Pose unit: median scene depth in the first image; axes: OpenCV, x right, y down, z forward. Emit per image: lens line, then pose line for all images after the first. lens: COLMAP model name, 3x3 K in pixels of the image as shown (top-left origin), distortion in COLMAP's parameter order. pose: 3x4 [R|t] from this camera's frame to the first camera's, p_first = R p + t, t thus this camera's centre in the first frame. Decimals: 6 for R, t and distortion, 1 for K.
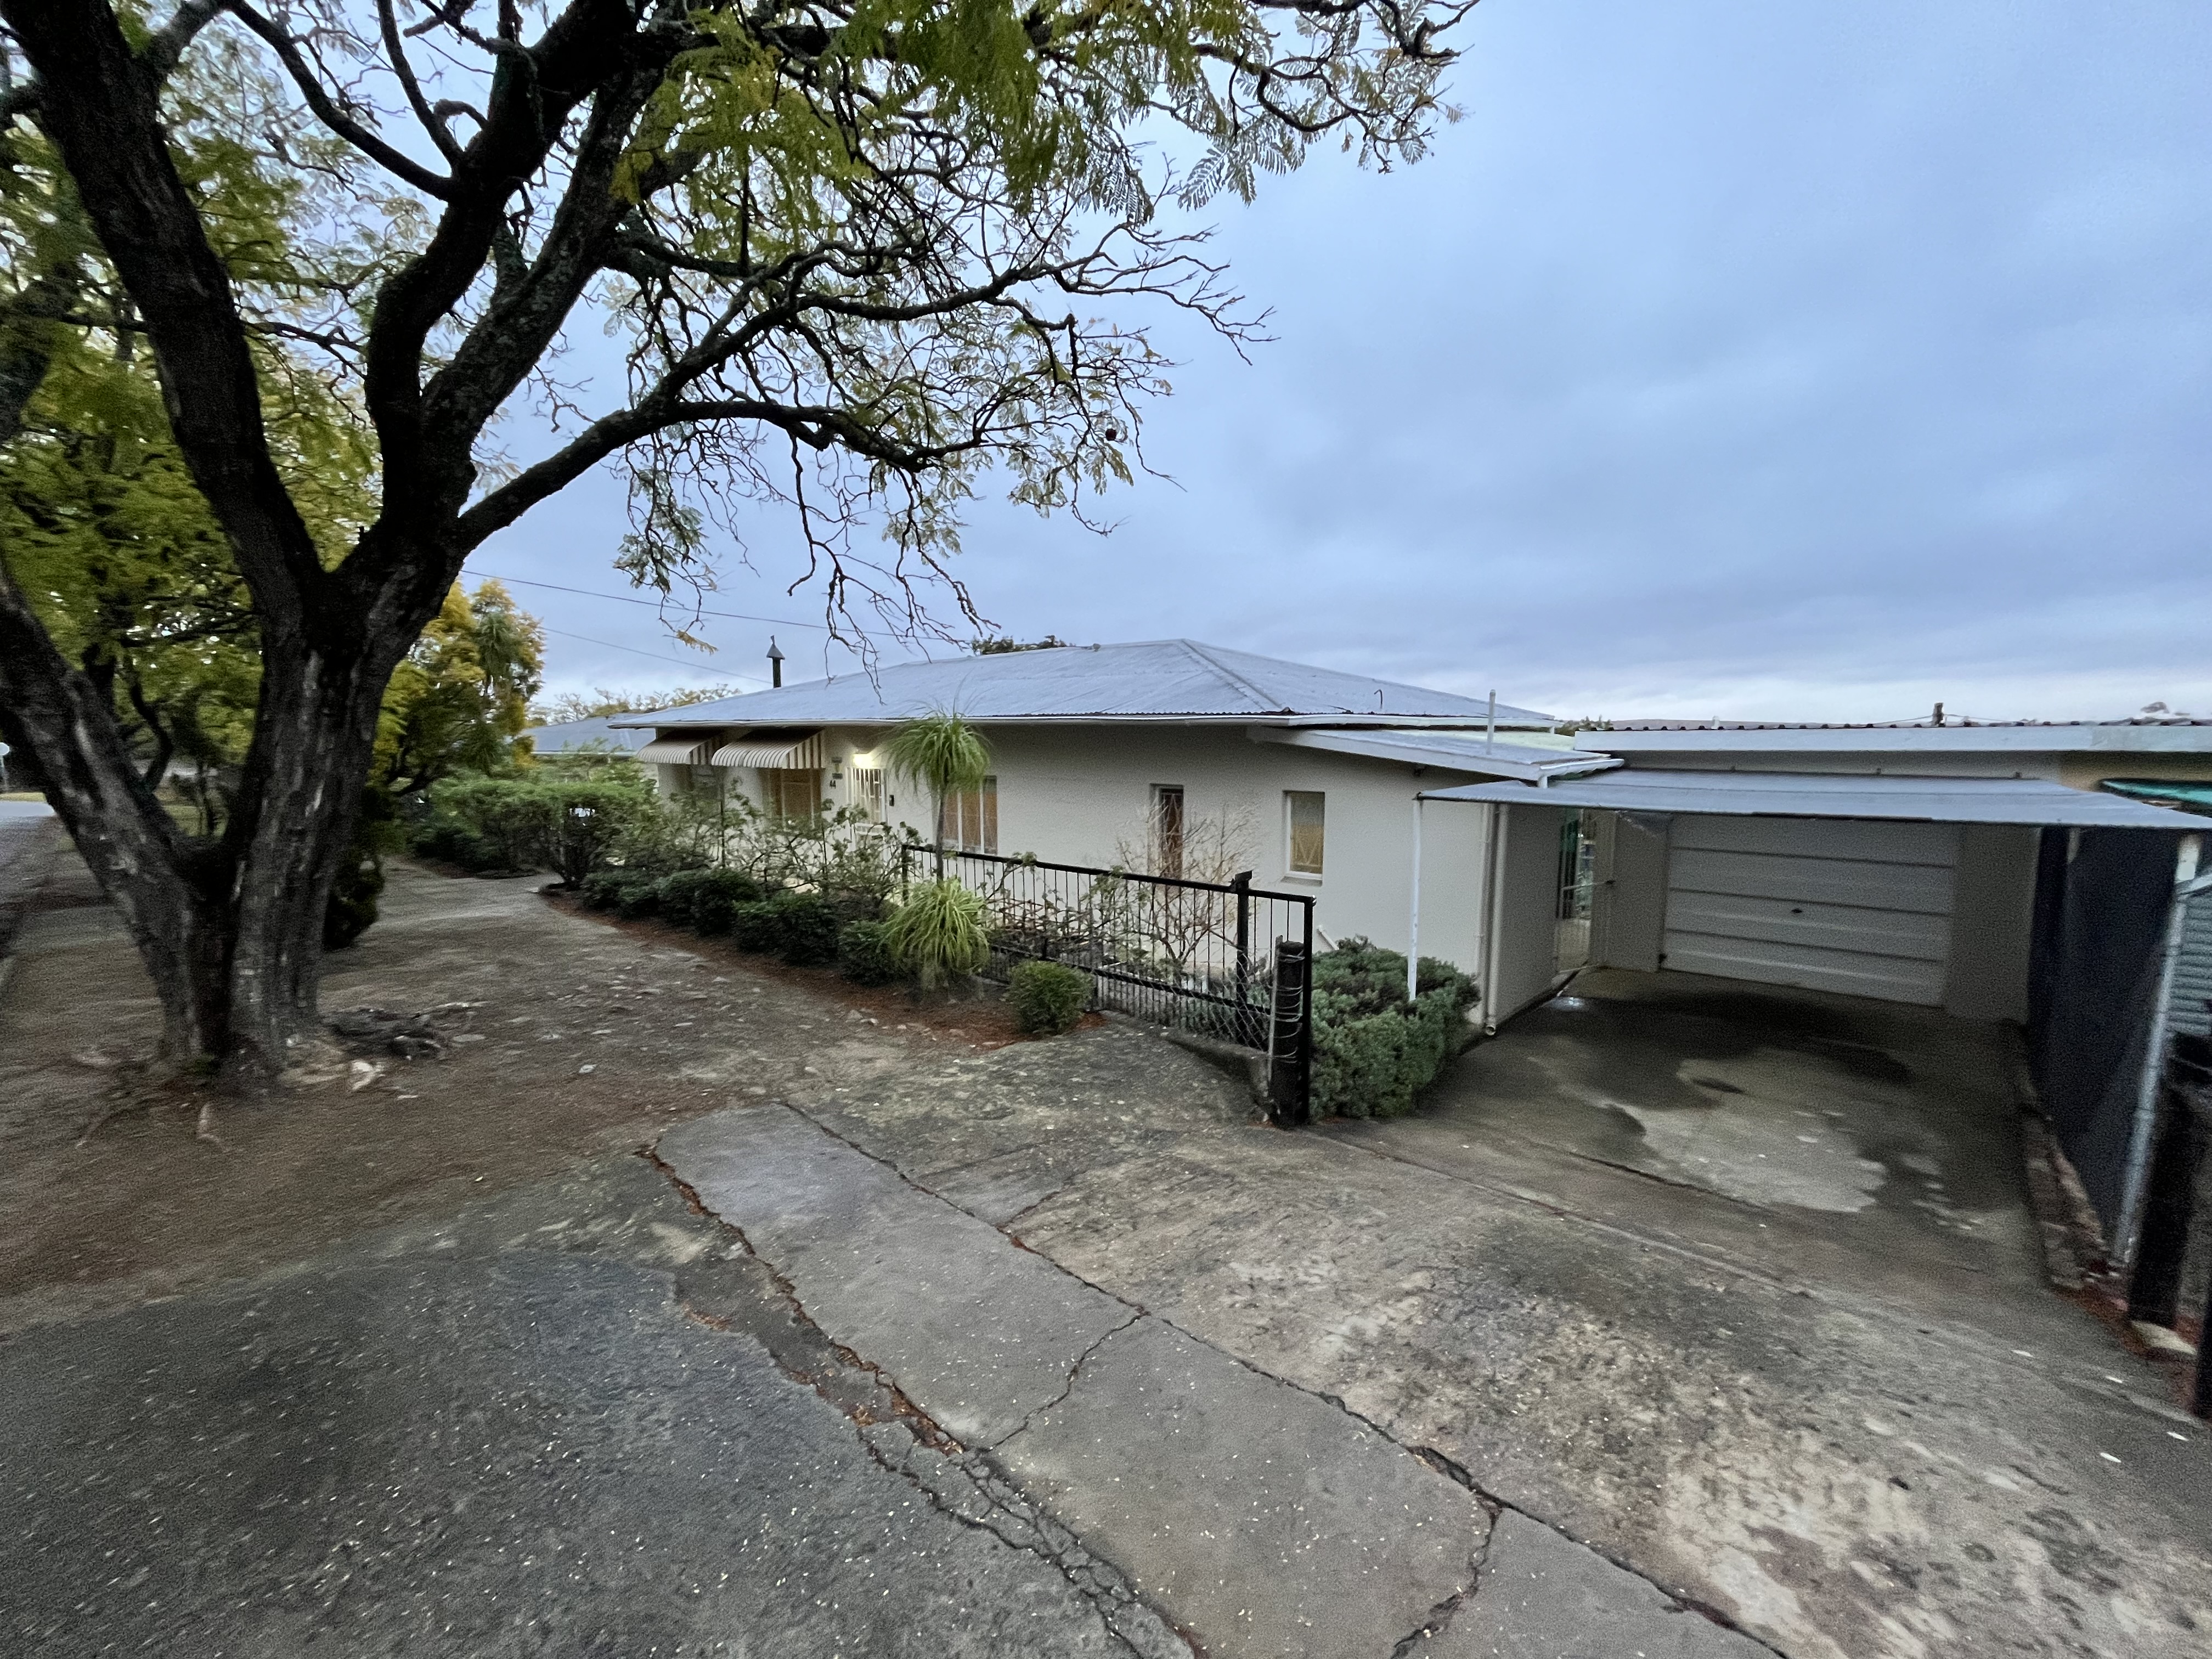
lens RADIAL K [[891.7, 0, 1104.5], [0, 891.7, 833.2], [0, 0, 1]] dist [-0.004561, -0.001026]
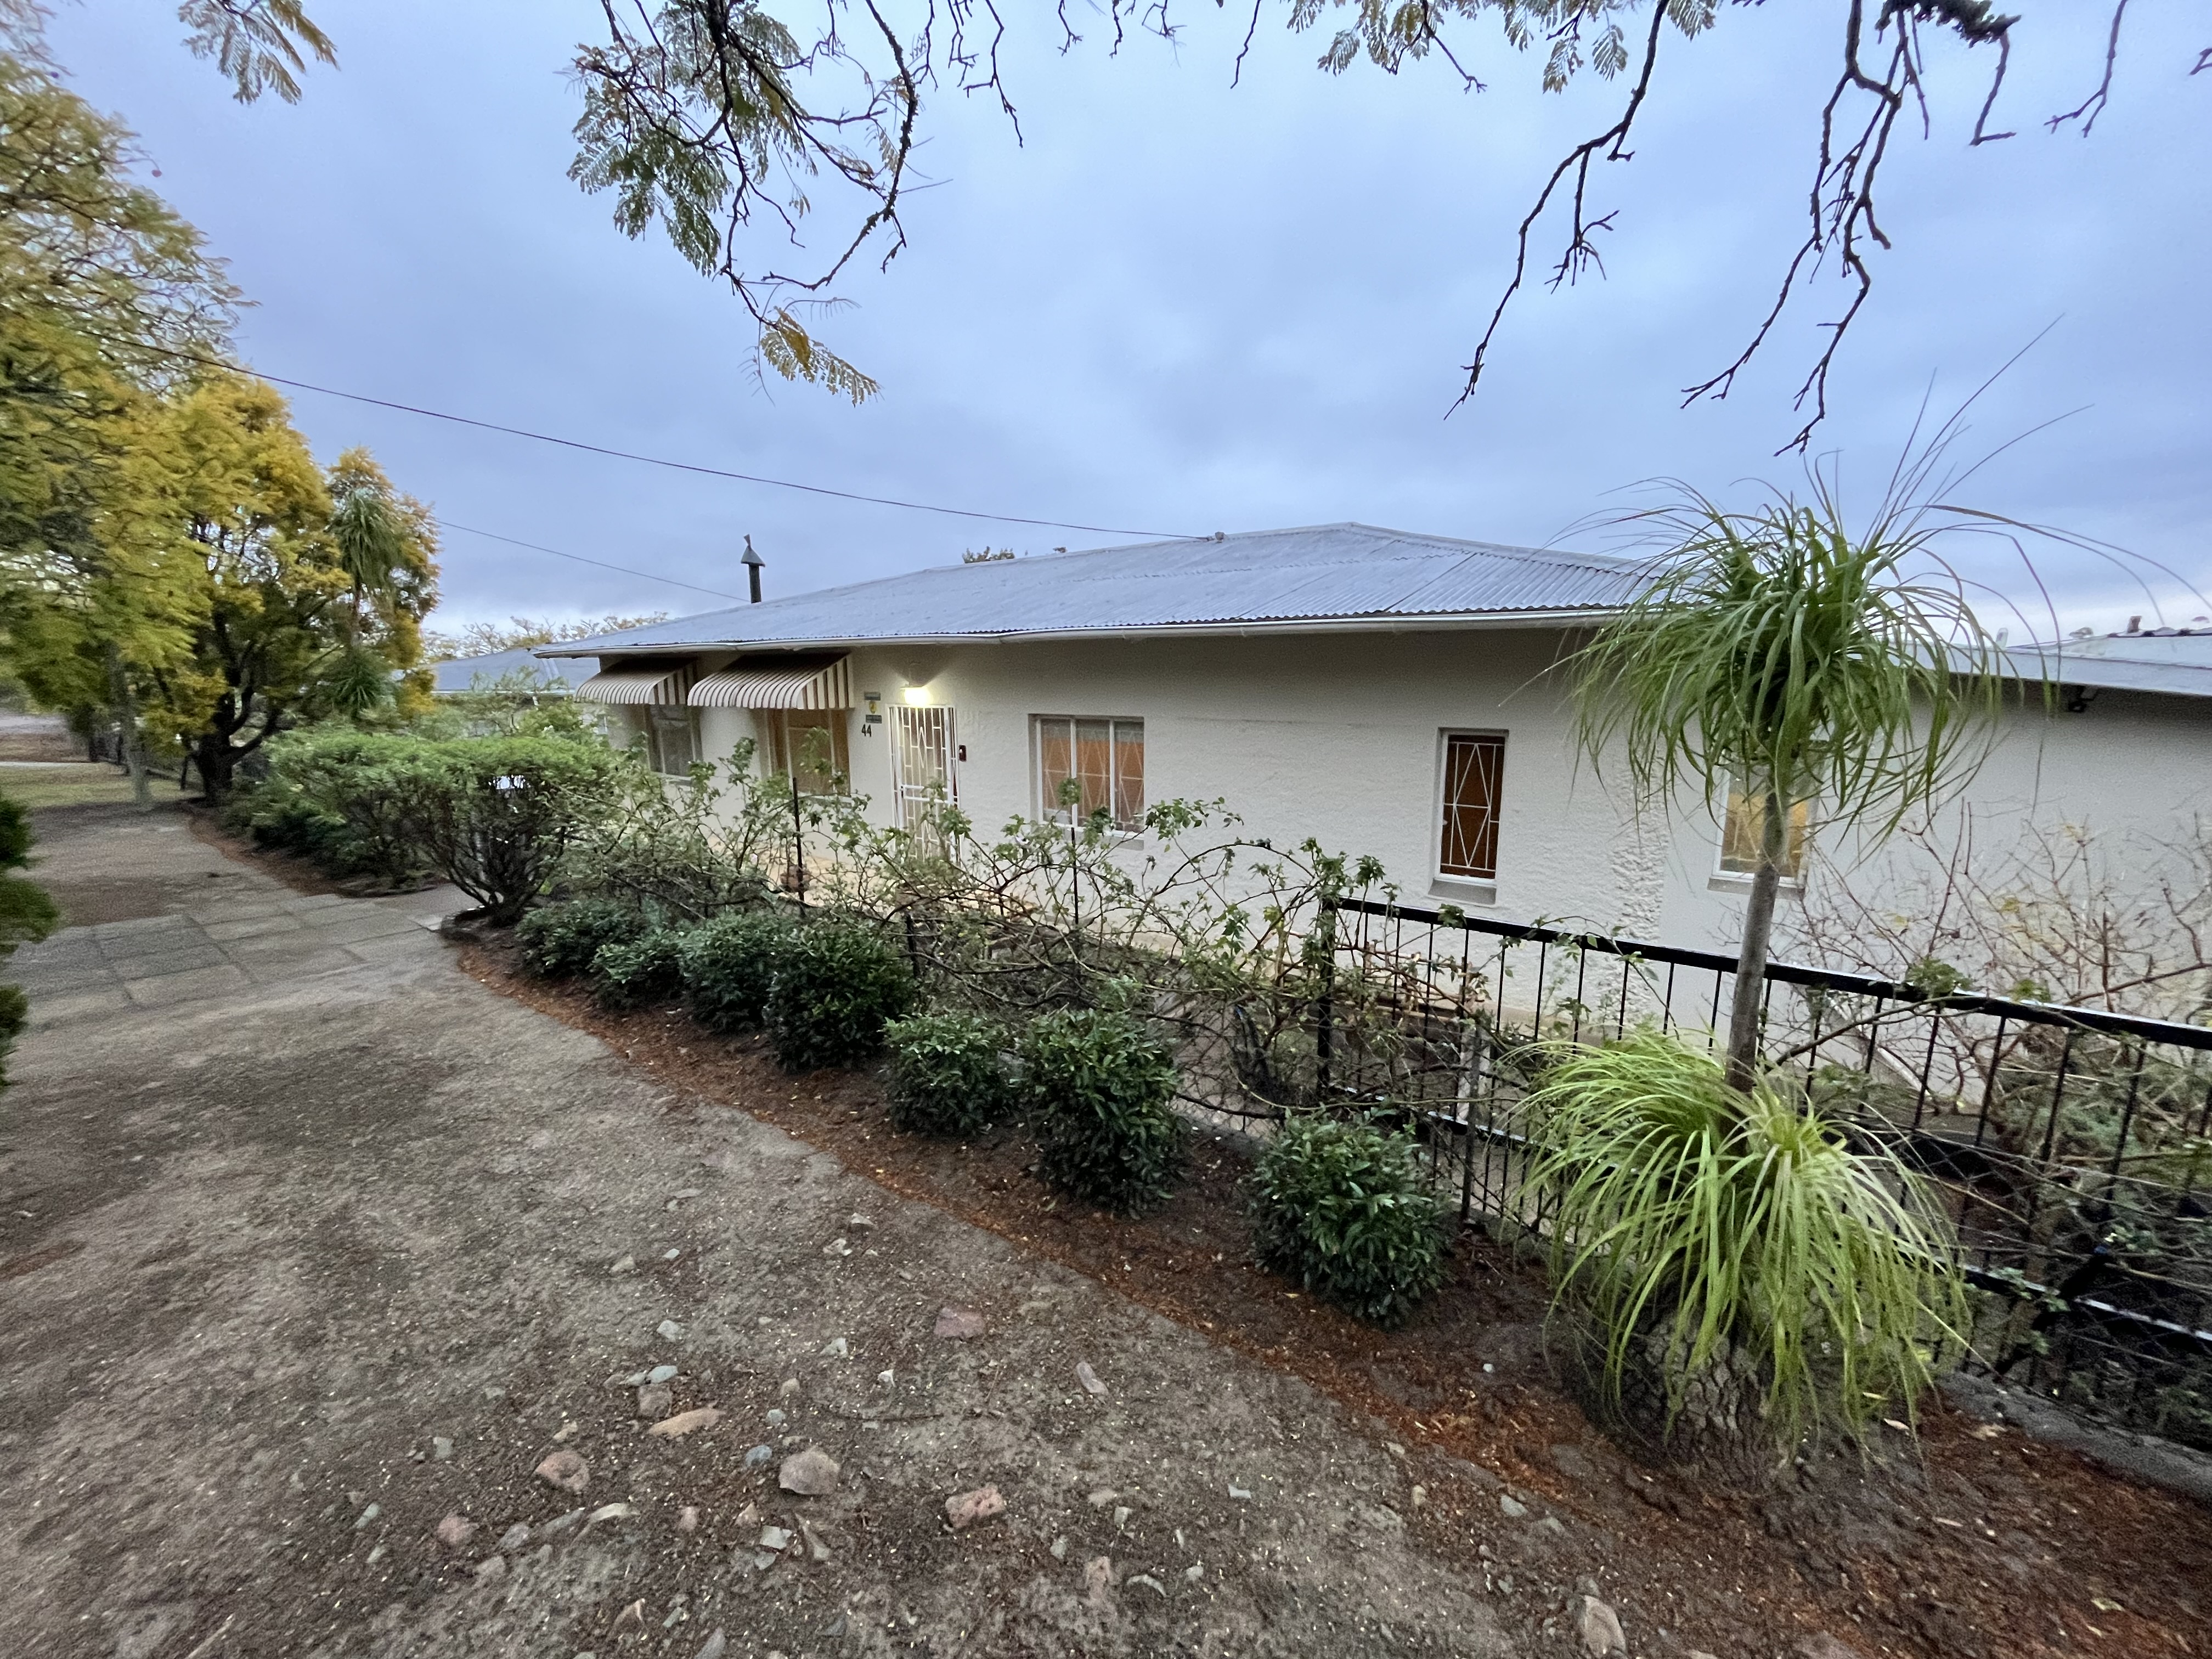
lens RADIAL K [[891.7, 0, 1103.1], [0, 891.7, 830.3], [0, 0, 1]] dist [-0.004561, -0.001026]
pose [[0.998066, -0.019812, 0.058927, -0.152519], [0.015652, 0.997407, 0.070246, -0.021083], [-0.060166, -0.069188, 0.995788, 0.257908]]
